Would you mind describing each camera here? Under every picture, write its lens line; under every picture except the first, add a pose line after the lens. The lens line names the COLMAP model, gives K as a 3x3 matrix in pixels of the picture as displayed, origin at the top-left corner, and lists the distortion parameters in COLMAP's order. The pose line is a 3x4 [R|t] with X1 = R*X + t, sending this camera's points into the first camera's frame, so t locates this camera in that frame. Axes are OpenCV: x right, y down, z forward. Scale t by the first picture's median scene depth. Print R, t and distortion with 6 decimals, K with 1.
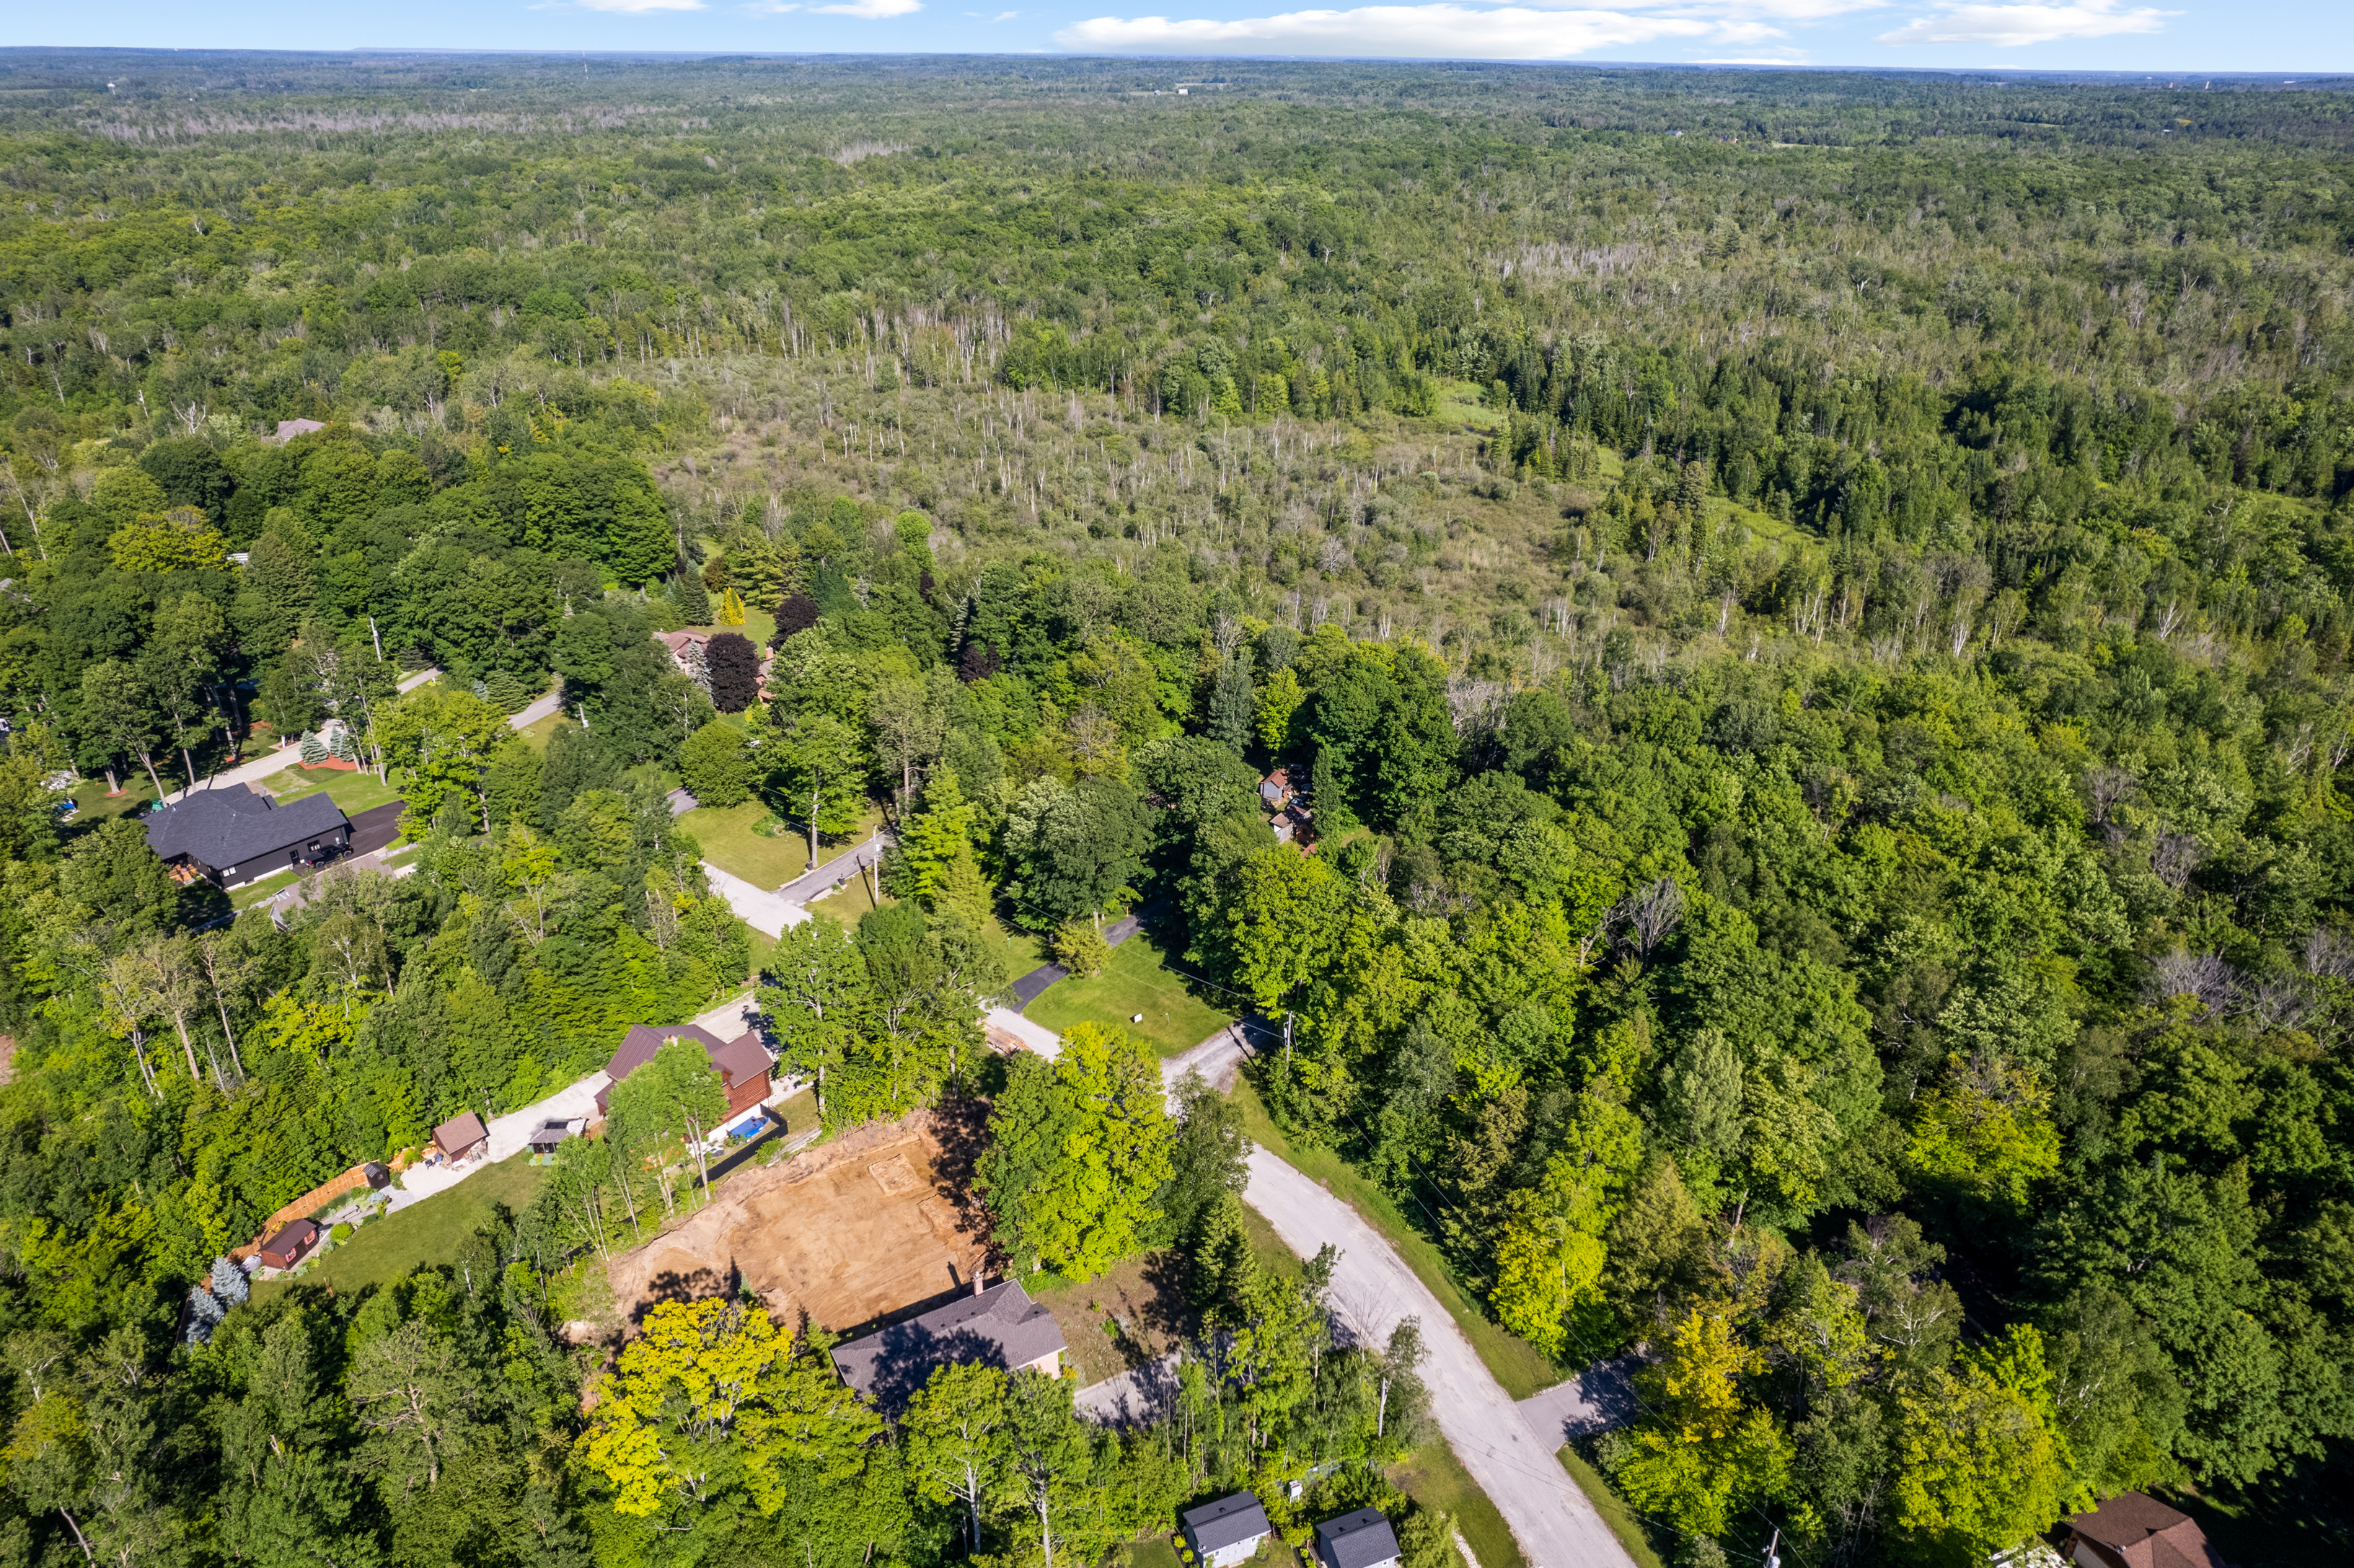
lens RADIAL K [[1500.8, 0, 1198.8], [0, 1500.8, 798.7], [0, 0, 1]] dist [-0.064332, 0.058382]
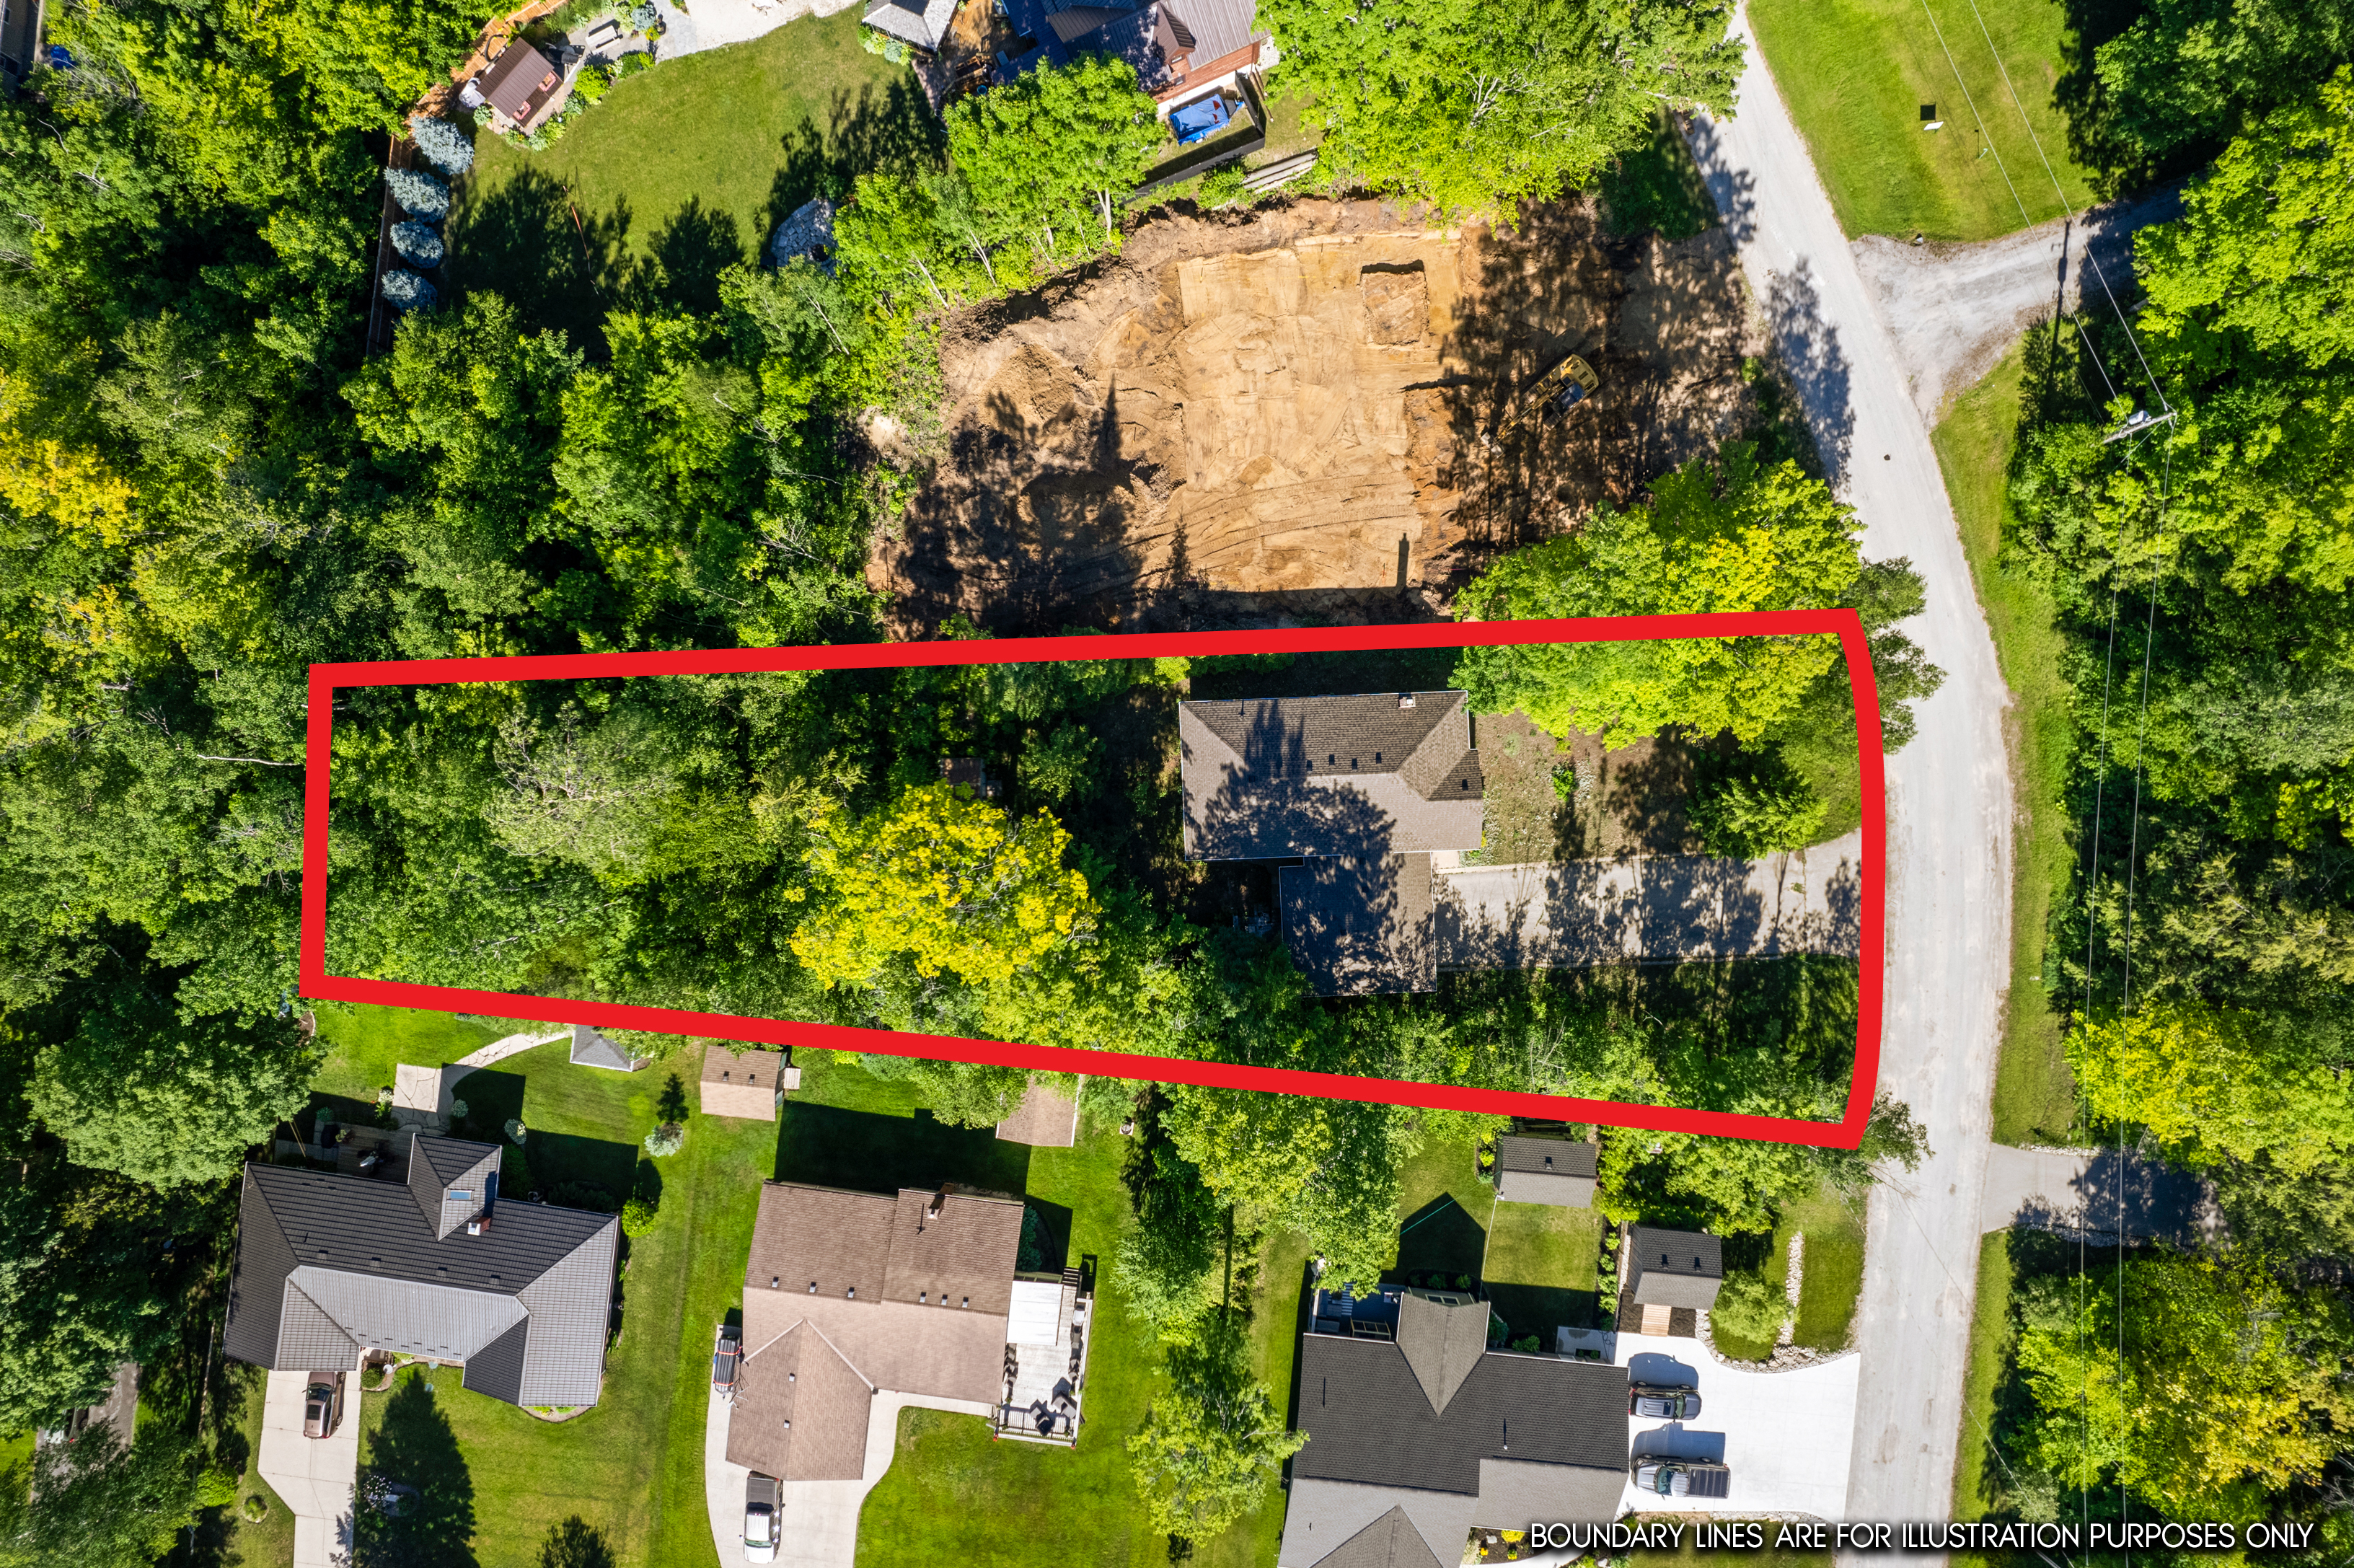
lens RADIAL K [[1500.8, 0, 1198.8], [0, 1500.8, 798.7], [0, 0, 1]] dist [-0.064332, 0.058382]
pose [[0.879551, 0.475263, -0.022680, -0.178540], [-0.191997, 0.398127, 0.897013, -0.220152], [0.435347, -0.784614, 0.441422, 0.580678]]
